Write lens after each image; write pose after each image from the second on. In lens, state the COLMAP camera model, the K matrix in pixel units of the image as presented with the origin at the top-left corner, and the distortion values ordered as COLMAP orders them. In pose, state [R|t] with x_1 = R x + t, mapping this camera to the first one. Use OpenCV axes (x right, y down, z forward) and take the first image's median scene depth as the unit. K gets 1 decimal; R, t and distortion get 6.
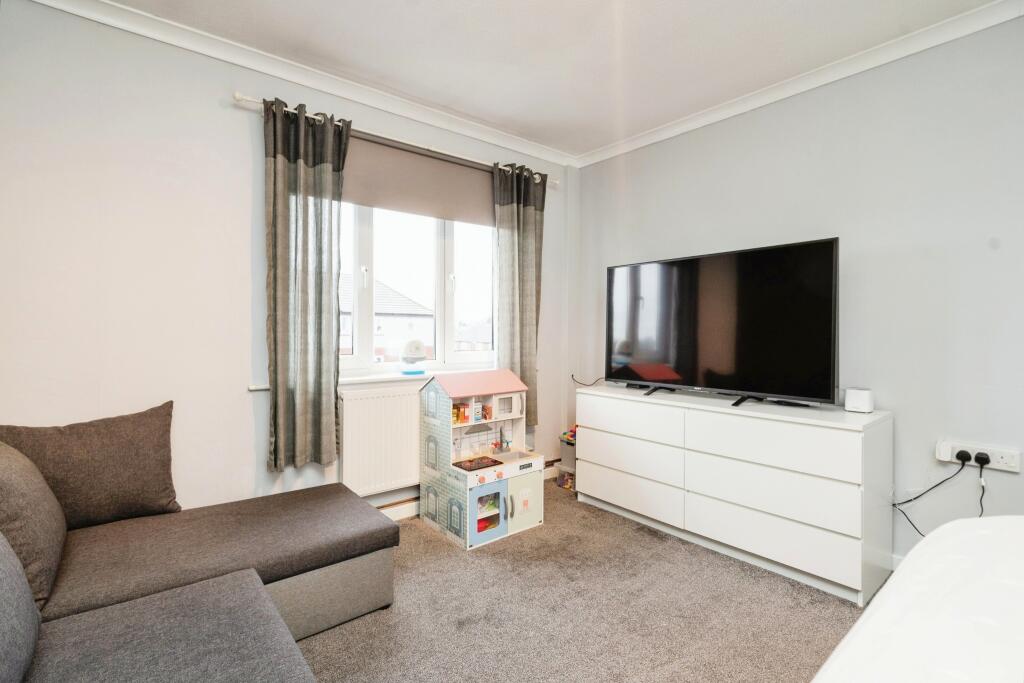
lens RADIAL K [[478.8, 0, 515.8], [0, 478.8, 325.6], [0, 0, 1]] dist [-0.002710, -0.000032]
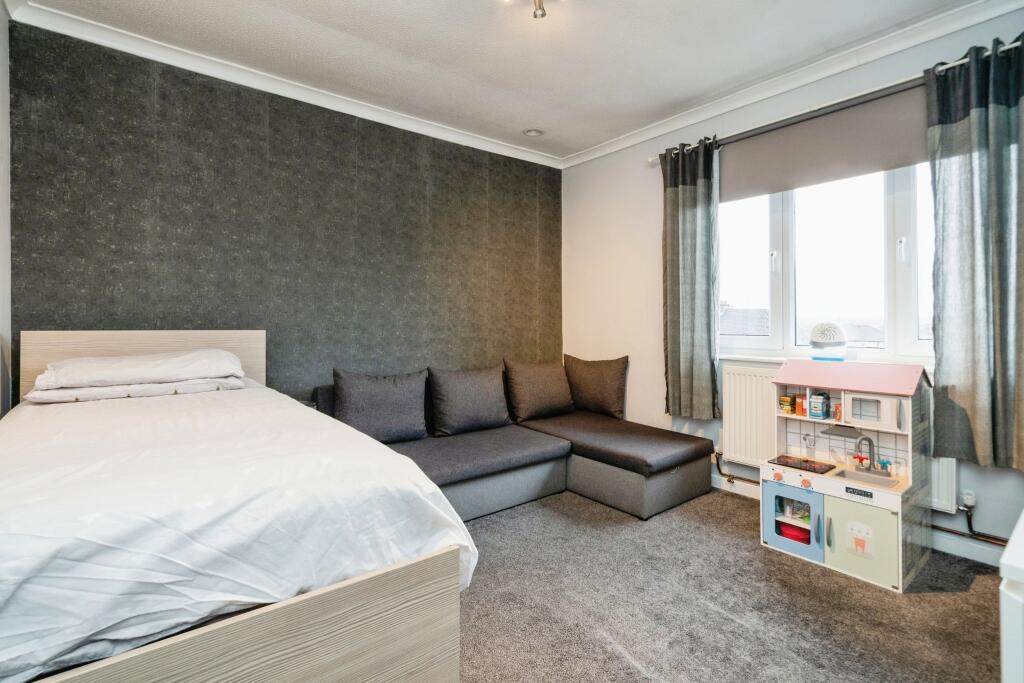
lens RADIAL K [[478.8, 0, 515.8], [0, 478.8, 325.6], [0, 0, 1]] dist [-0.002710, -0.000032]
pose [[-0.018219, 0.001293, -0.999833, 0.803395], [0.003735, 0.999992, 0.001225, 0.035561], [0.999827, -0.003712, -0.018224, 0.509145]]
